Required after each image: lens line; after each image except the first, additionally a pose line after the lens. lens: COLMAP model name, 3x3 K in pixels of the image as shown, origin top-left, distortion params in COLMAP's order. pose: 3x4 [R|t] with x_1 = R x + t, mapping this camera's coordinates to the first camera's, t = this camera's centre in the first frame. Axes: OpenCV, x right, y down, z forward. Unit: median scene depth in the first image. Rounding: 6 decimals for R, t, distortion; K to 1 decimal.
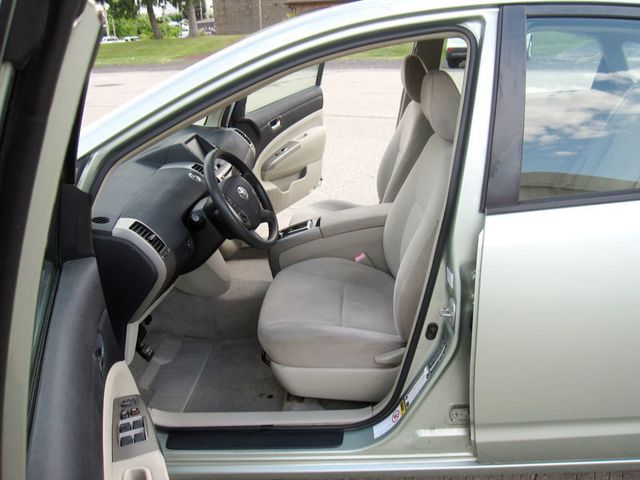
lens RADIAL K [[545.6, 0, 320.0], [0, 545.6, 240.0], [0, 0, 1]] dist [-0.043915, 0.003992]
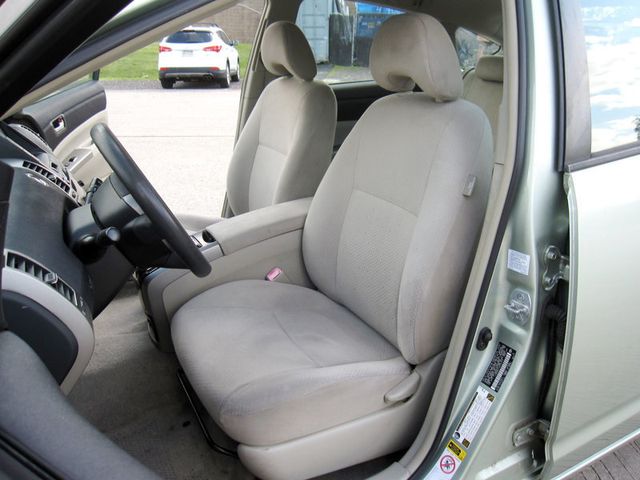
lens RADIAL K [[545.6, 0, 320.0], [0, 545.6, 240.0], [0, 0, 1]] dist [-0.043915, 0.003992]
pose [[0.850558, -0.123963, 0.511062, -0.262173], [0.151402, 0.988397, -0.012231, 0.003643], [-0.503616, 0.087779, 0.859457, 0.321634]]
